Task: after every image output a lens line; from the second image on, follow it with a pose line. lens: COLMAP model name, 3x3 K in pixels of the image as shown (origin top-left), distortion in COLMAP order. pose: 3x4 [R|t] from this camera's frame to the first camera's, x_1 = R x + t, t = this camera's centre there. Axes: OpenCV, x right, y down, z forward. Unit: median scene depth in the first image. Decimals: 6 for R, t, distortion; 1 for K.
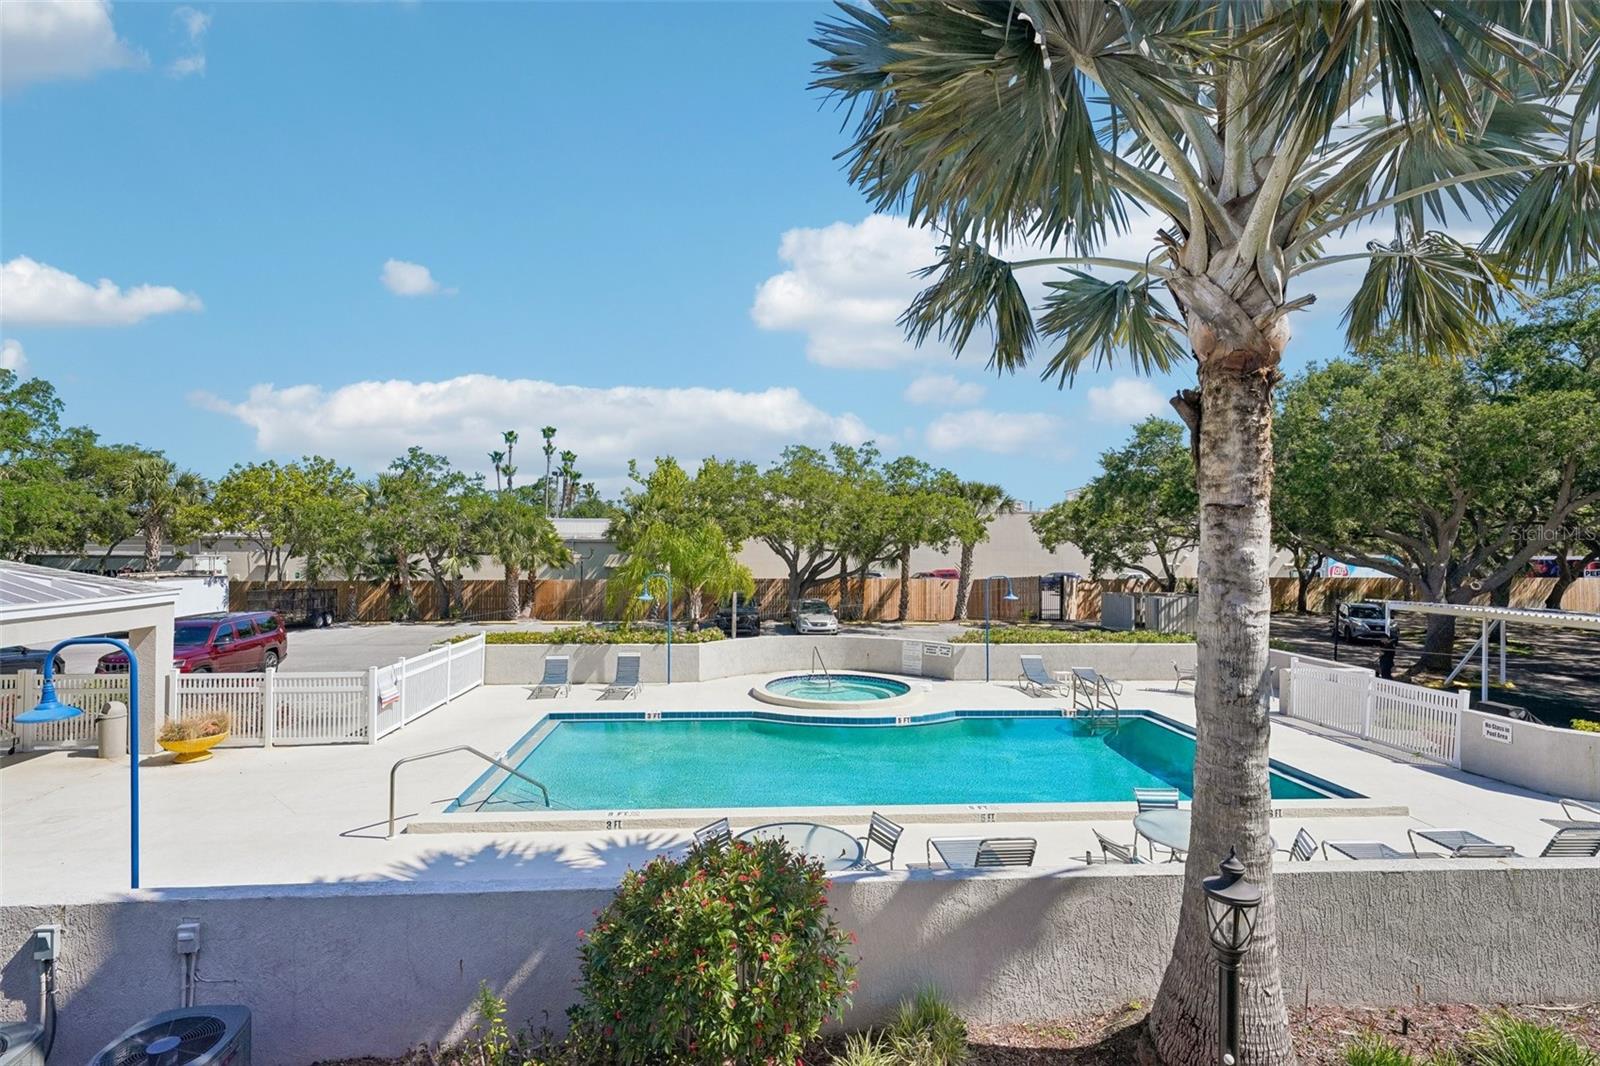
lens RADIAL K [[800.7, 0, 795.9], [0, 800.7, 537.1], [0, 0, 1]] dist [0.001204, 0.000105]
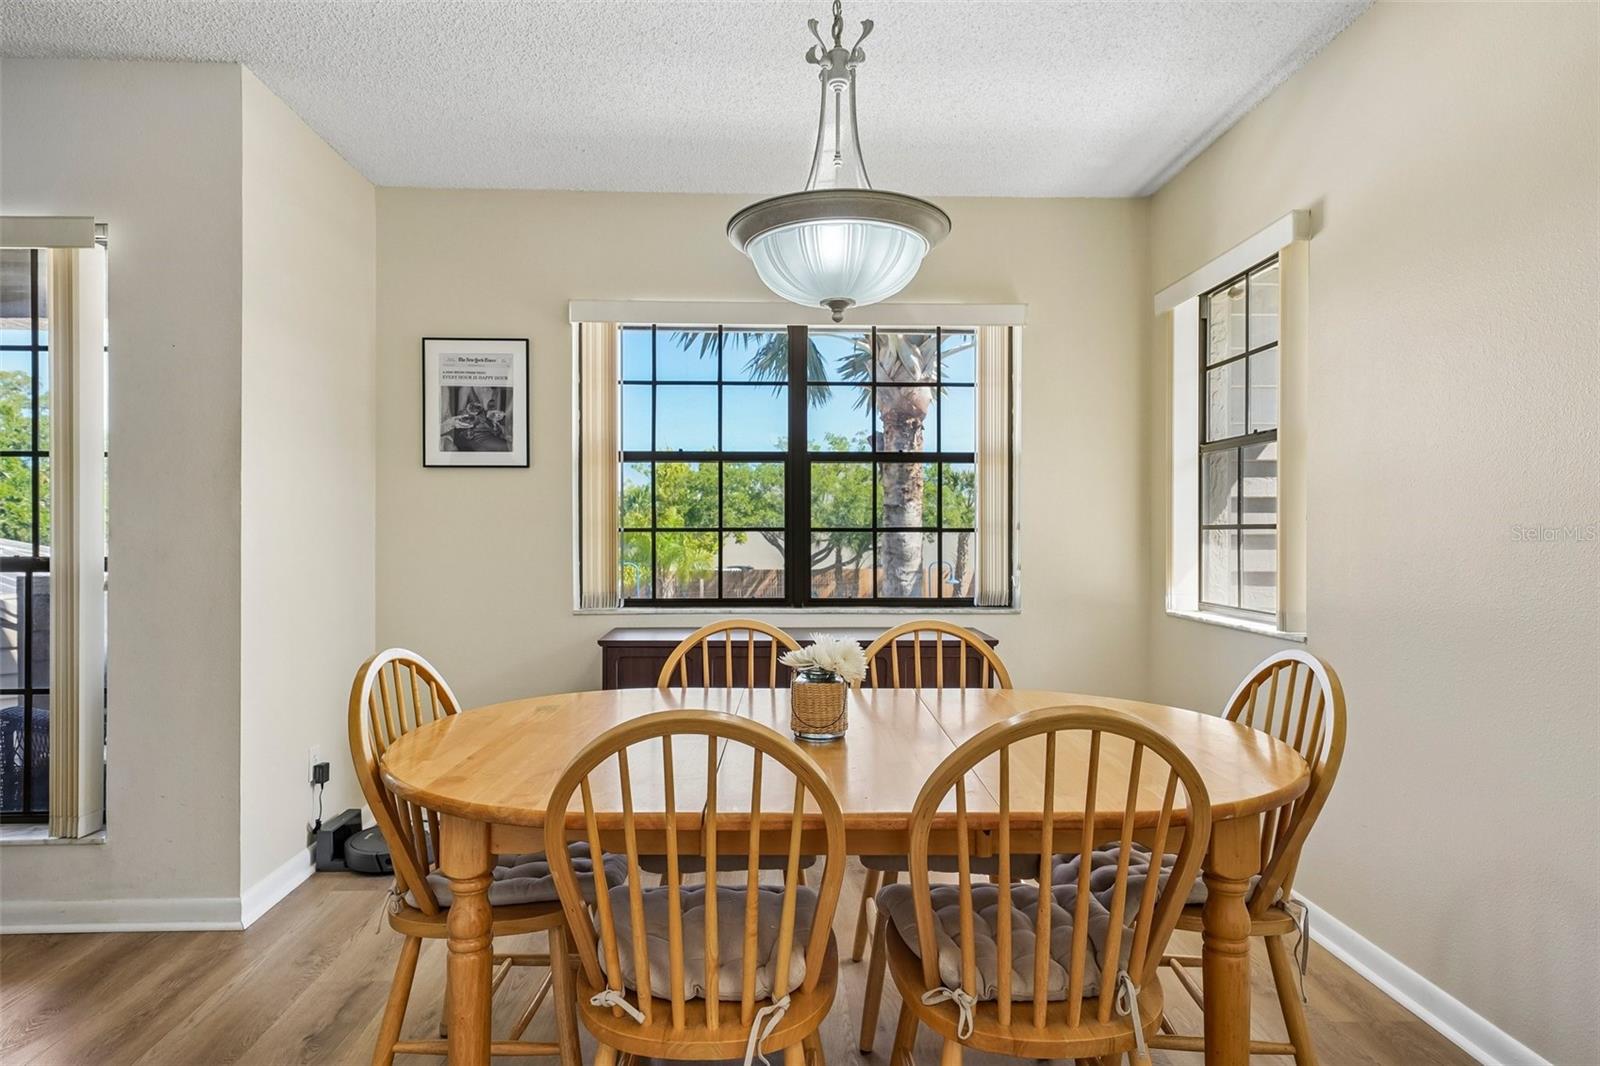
lens RADIAL K [[889.1, 0, 797.6], [0, 889.1, 536.8], [0, 0, 1]] dist [-0.000596, 0.000129]
pose [[0.998890, -0.007317, -0.046543, 0.437124], [0.007787, 0.999920, 0.009919, 0.003639], [0.046466, -0.010271, 0.998867, -0.781792]]
